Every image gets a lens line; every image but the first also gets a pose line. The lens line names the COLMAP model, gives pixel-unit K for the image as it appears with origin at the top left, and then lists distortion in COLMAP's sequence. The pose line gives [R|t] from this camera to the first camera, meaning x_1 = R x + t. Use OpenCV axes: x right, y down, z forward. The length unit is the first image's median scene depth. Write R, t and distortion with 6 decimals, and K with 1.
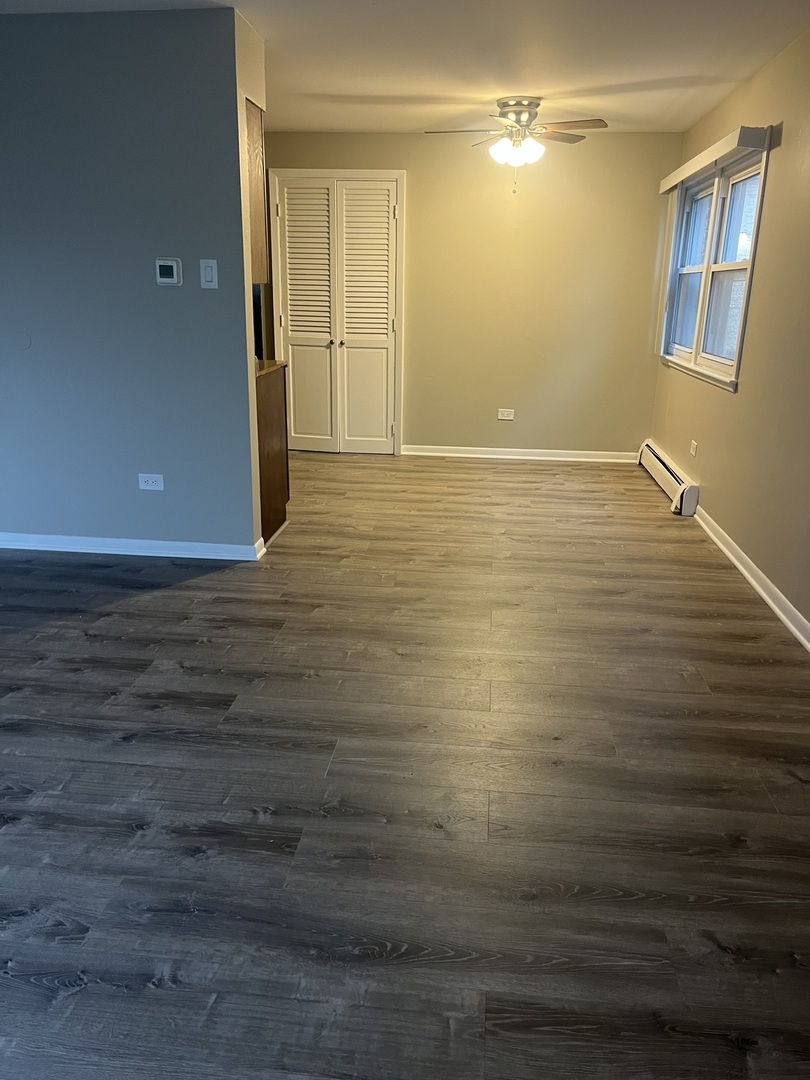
lens RADIAL K [[816.8, 0, 402.5], [0, 816.8, 542.6], [0, 0, 1]] dist [0.026696, -0.043891]
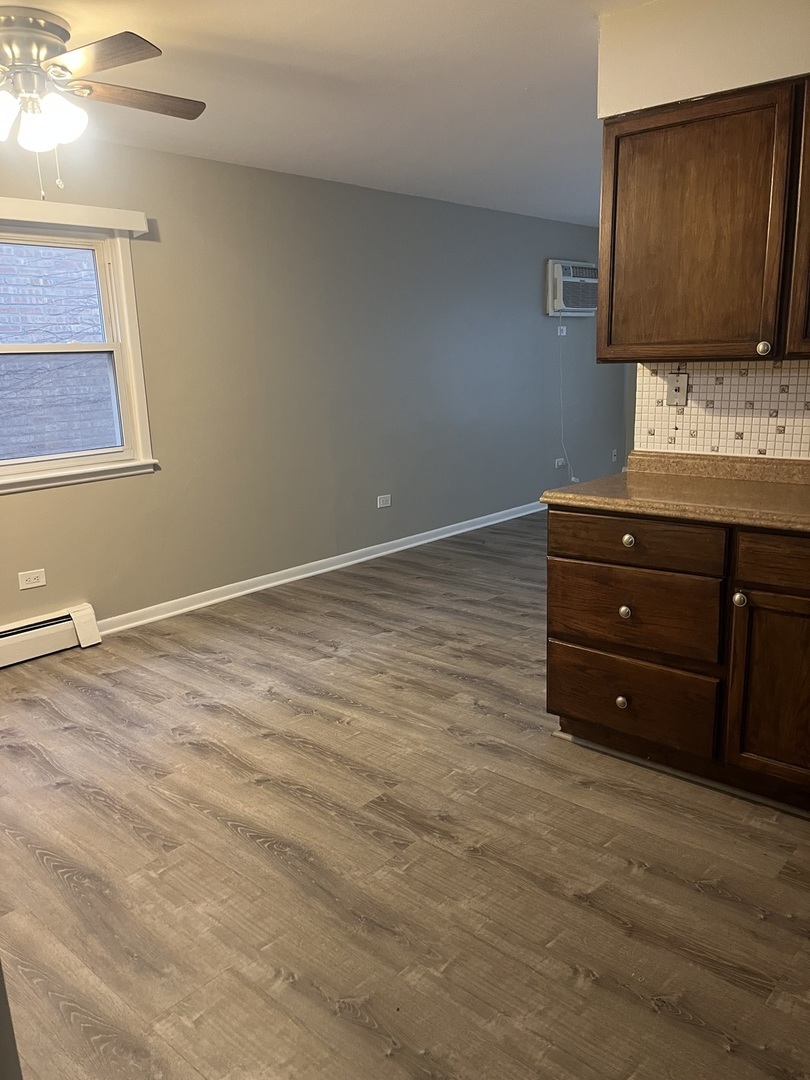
lens RADIAL K [[816.8, 0, 397.9], [0, 816.8, 539.7], [0, 0, 1]] dist [0.026696, -0.043891]
pose [[-0.809729, -0.116860, 0.575051, -0.397319], [0.193105, 0.872323, 0.449181, -0.474177], [-0.554121, 0.474760, -0.683779, 1.472734]]
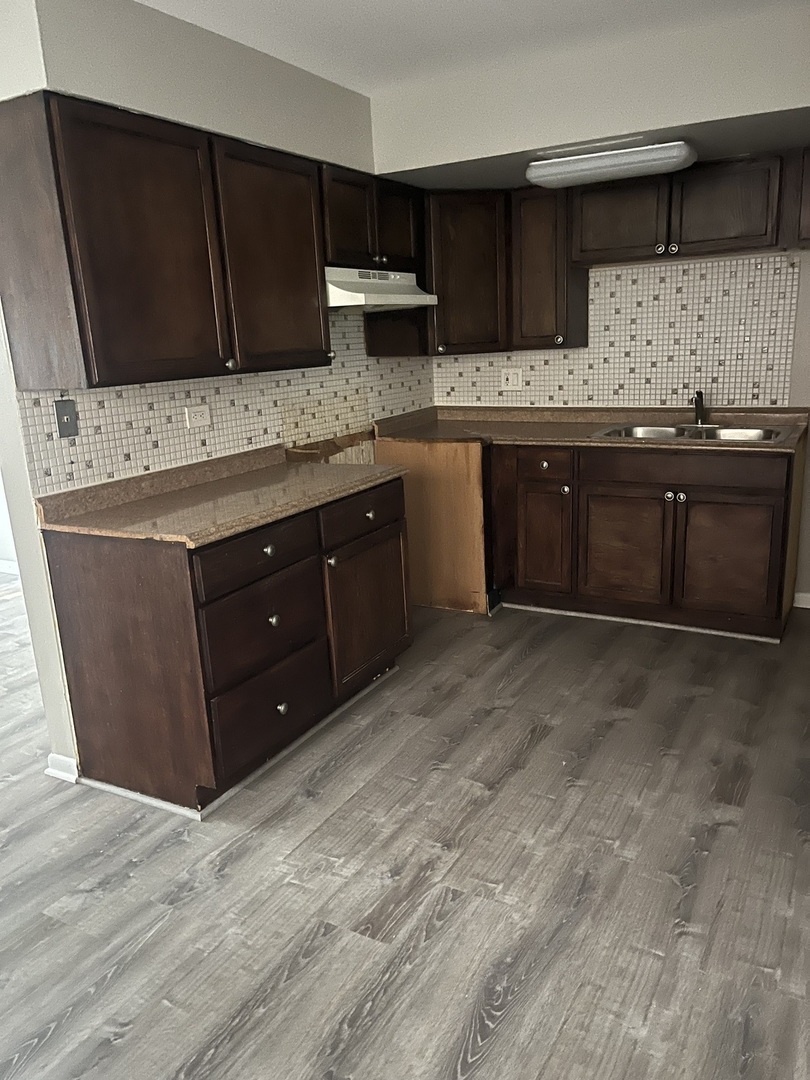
lens RADIAL K [[816.8, 0, 402.2], [0, 816.8, 542.7], [0, 0, 1]] dist [0.026696, -0.043891]
pose [[-0.391061, 0.234752, -0.889923, 0.247583], [-0.226086, 0.912794, 0.340135, -0.412199], [0.892164, 0.334213, -0.303884, 1.261506]]
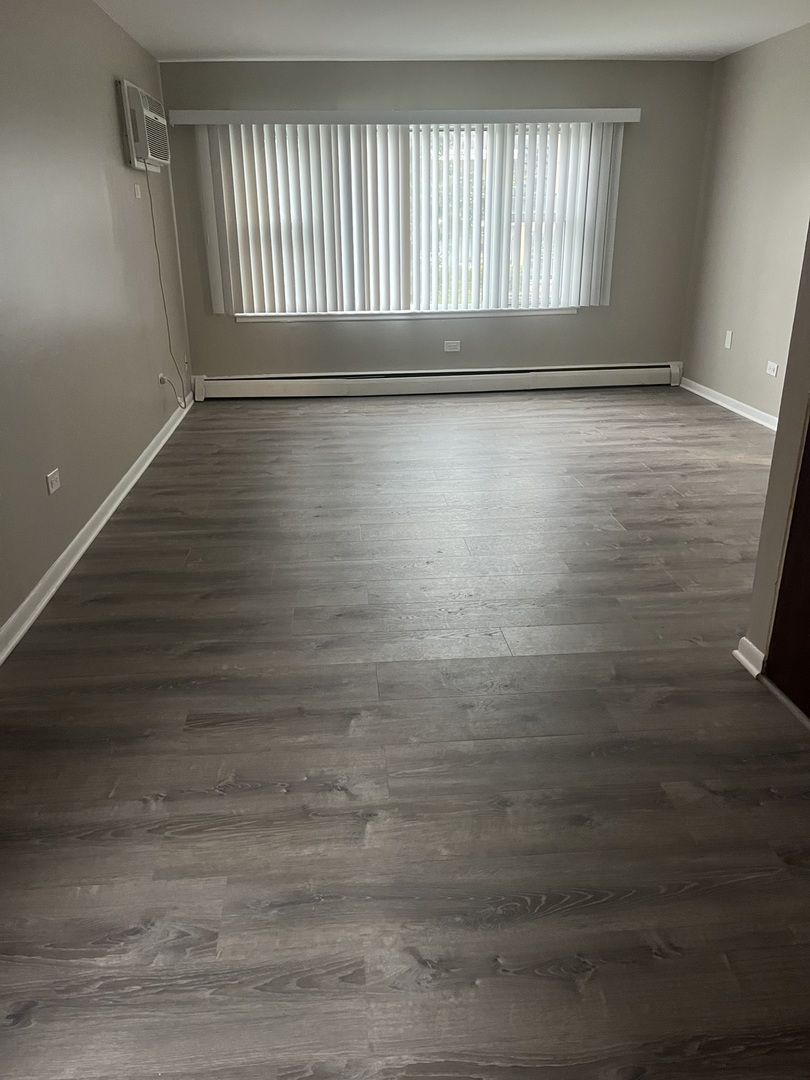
lens RADIAL K [[816.8, 0, 404.1], [0, 816.8, 538.4], [0, 0, 1]] dist [0.026696, -0.043891]
pose [[-0.980441, 0.067601, -0.184841, 0.173778], [-0.061015, 0.788493, 0.612010, -0.387998], [0.187118, 0.611317, -0.768946, 1.244442]]
